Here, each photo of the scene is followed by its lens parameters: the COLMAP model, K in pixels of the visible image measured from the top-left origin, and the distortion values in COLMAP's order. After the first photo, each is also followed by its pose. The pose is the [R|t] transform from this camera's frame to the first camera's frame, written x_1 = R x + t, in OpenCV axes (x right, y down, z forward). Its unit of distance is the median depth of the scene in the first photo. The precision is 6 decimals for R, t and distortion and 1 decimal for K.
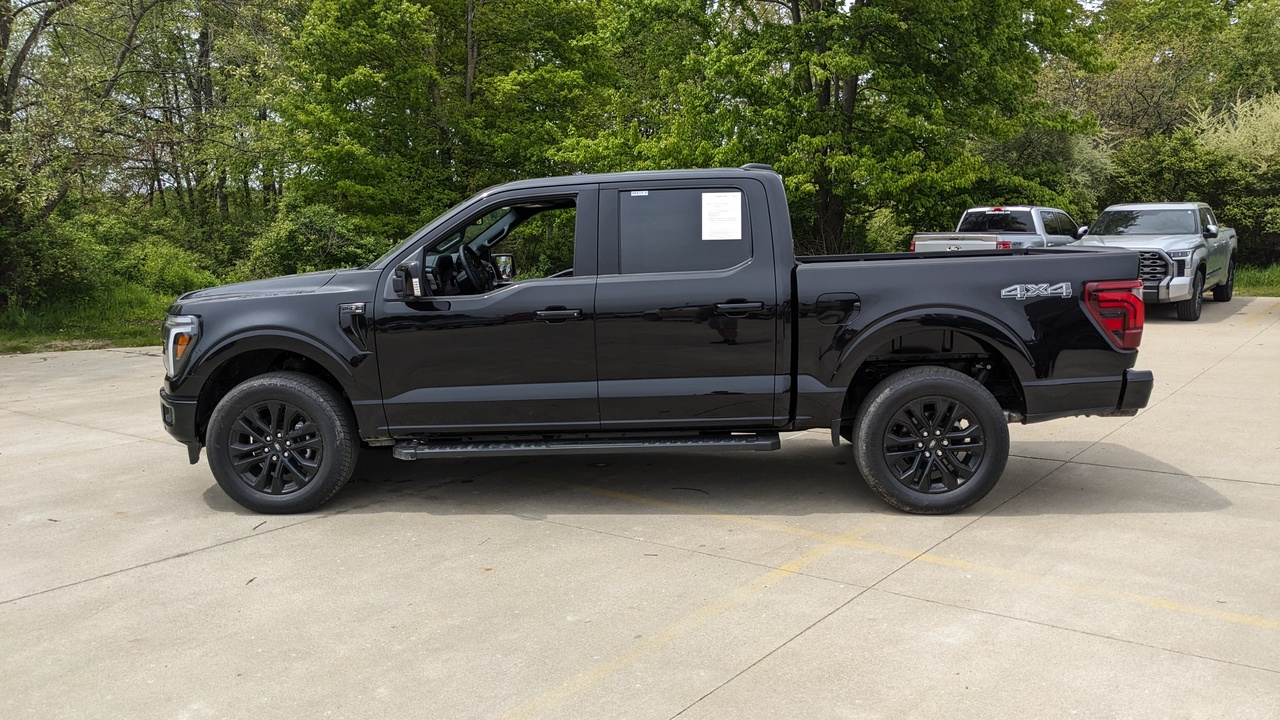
lens RADIAL K [[1028.7, 0, 640.0], [0, 1028.7, 360.0], [0, 0, 1]] dist [0.031251, -0.000114]
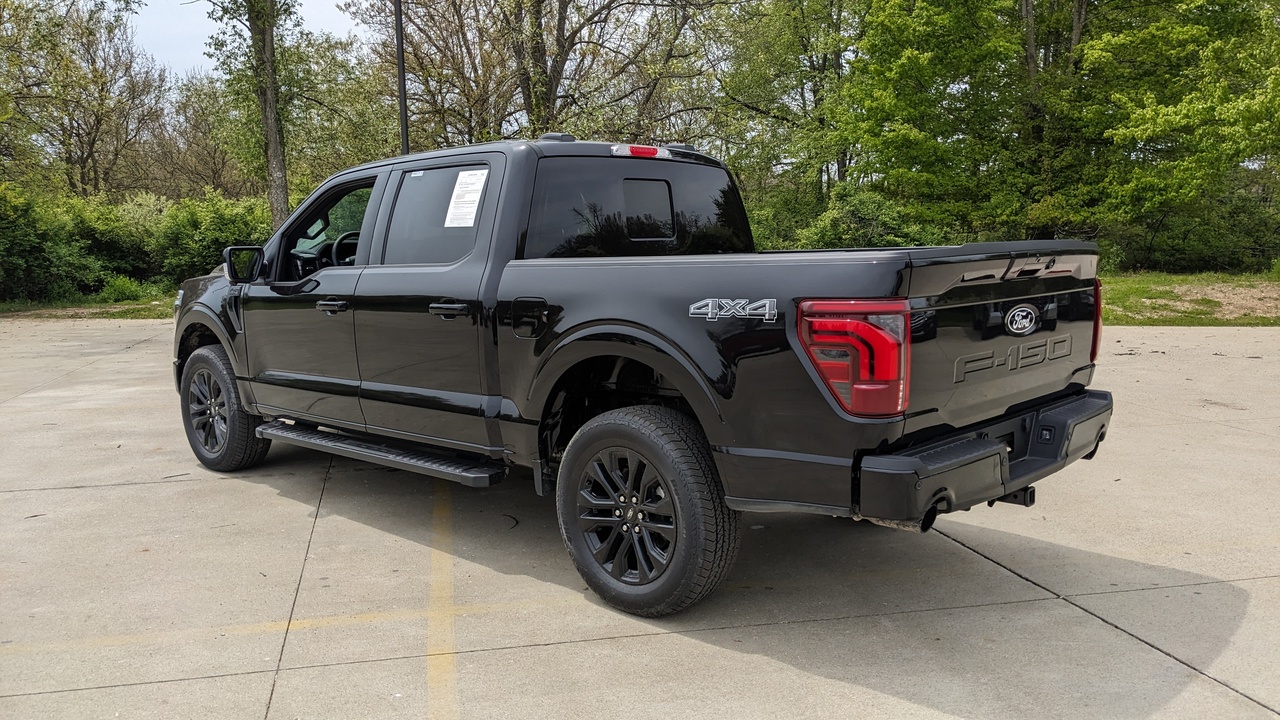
lens RADIAL K [[1028.7, 0, 640.0], [0, 1028.7, 360.0], [0, 0, 1]] dist [0.031251, -0.000114]
pose [[0.782186, 0.085278, -0.617181, 0.712840], [-0.078606, 0.996180, 0.038025, -0.052683], [0.618067, 0.018772, 0.785902, 0.434046]]
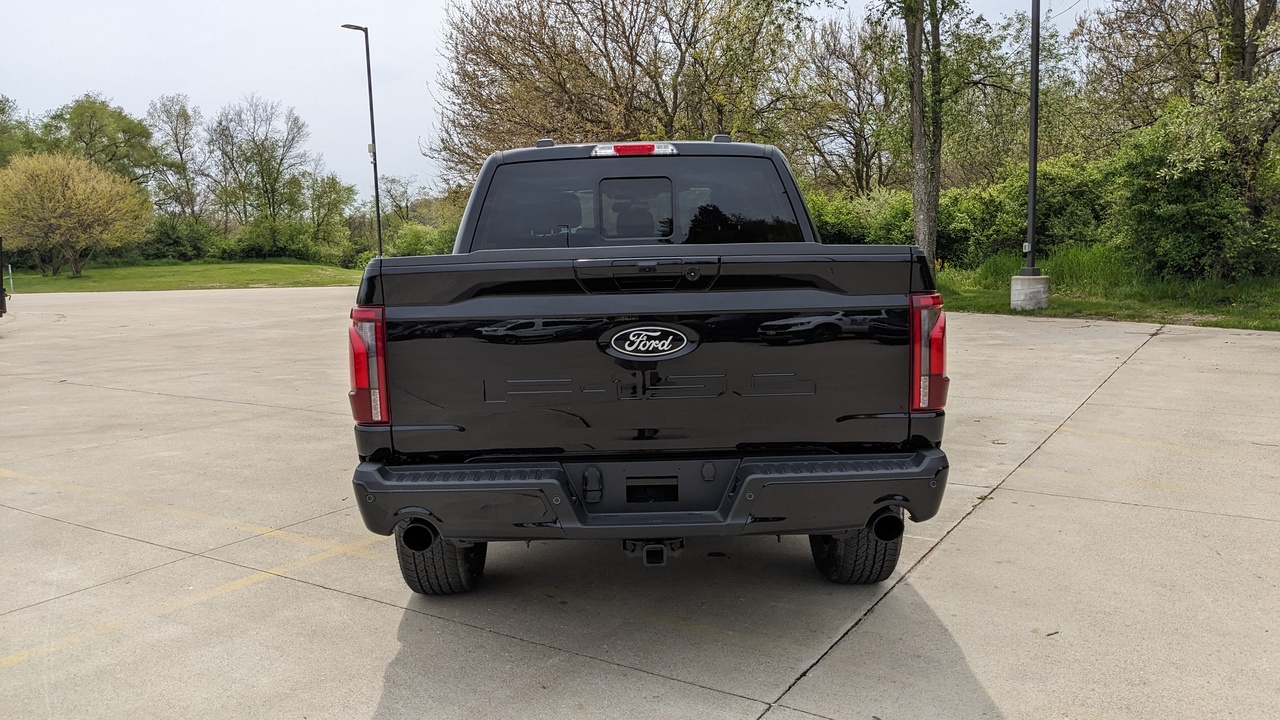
lens RADIAL K [[1028.7, 0, 640.0], [0, 1028.7, 360.0], [0, 0, 1]] dist [0.031251, -0.000114]
pose [[0.078573, 0.134087, -0.987850, 1.044407], [-0.094986, 0.987412, 0.126473, -0.133610], [0.992373, 0.083895, 0.090320, 1.079367]]
